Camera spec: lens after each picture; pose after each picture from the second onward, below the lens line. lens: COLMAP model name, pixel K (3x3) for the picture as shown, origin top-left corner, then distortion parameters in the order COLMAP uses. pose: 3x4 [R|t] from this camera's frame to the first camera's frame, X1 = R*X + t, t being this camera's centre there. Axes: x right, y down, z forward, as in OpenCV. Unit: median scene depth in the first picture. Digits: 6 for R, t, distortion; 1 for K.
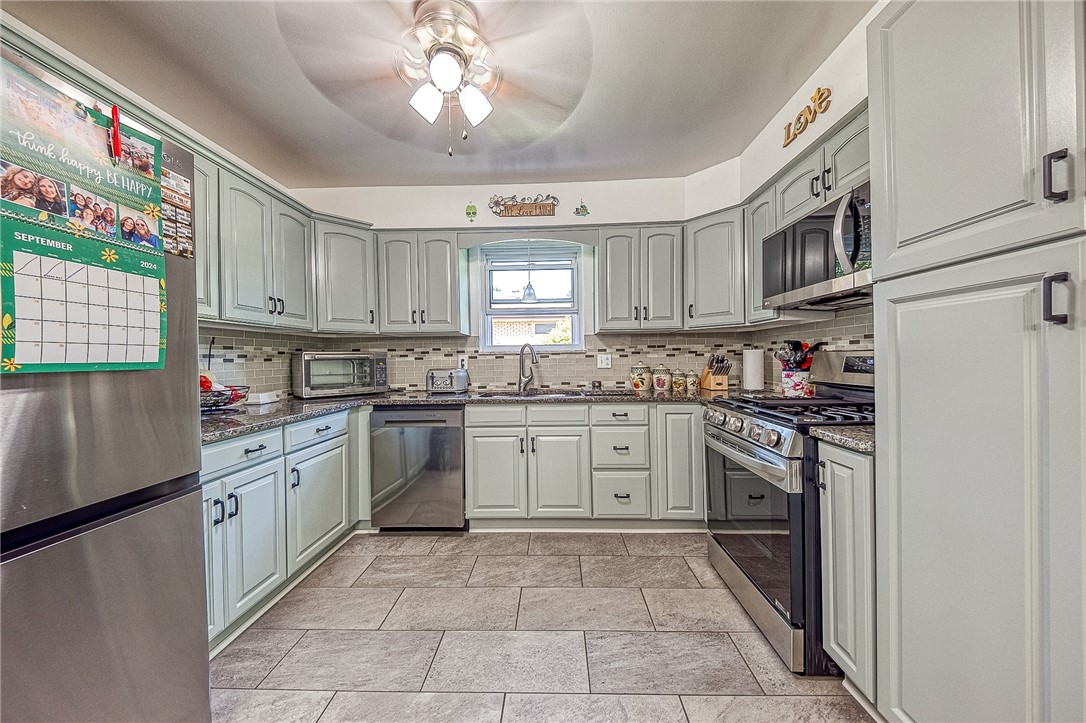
lens RADIAL K [[372.2, 0, 530.8], [0, 372.2, 358.7], [0, 0, 1]] dist [0.013877, -0.006652]
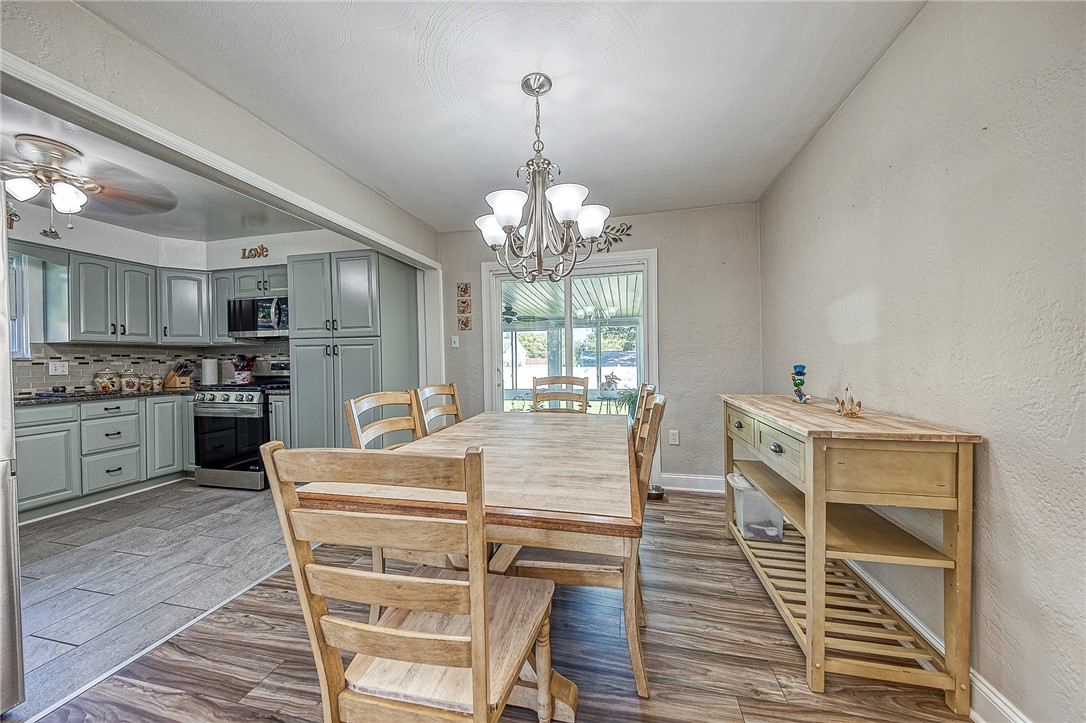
lens RADIAL K [[372.2, 0, 539.1], [0, 372.2, 360.1], [0, 0, 1]] dist [0.013877, -0.006652]
pose [[0.179223, 0.006515, 0.983787, -0.778913], [0.012080, 0.999888, -0.008822, 0.011060], [-0.983734, 0.013465, 0.179124, -0.704416]]
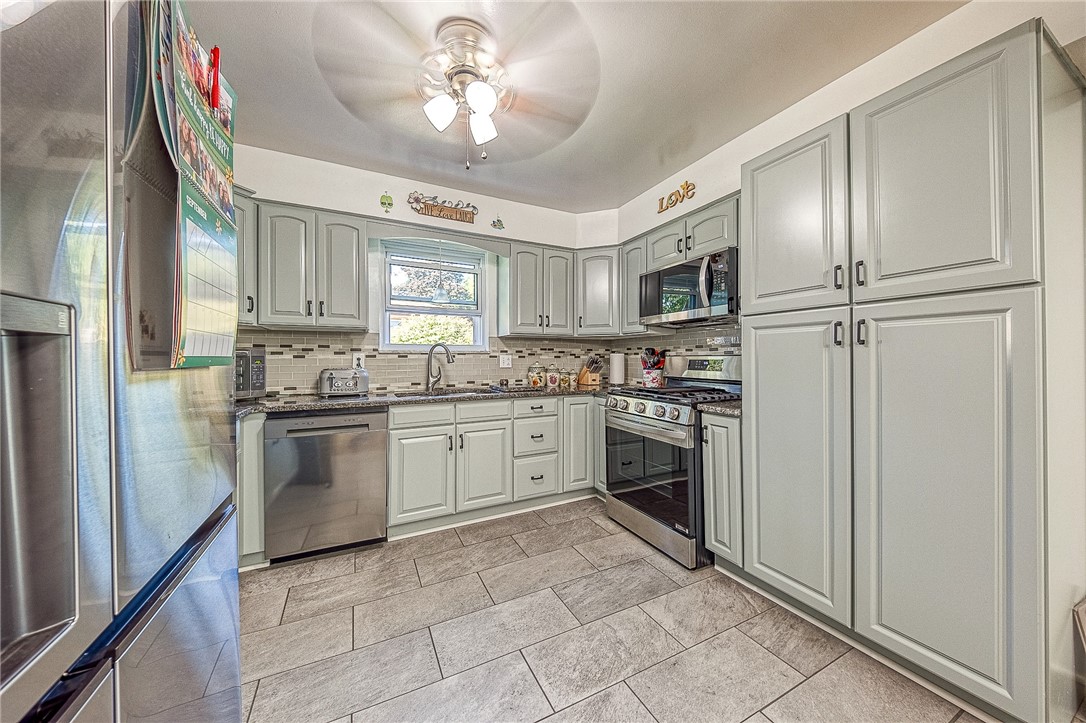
lens RADIAL K [[372.2, 0, 538.7], [0, 372.2, 355.5], [0, 0, 1]] dist [0.013877, -0.006652]
pose [[0.877563, 0.016824, 0.479166, -0.310629], [-0.011159, 0.999830, -0.014668, 0.005196], [-0.479332, 0.007525, 0.877602, -0.020608]]
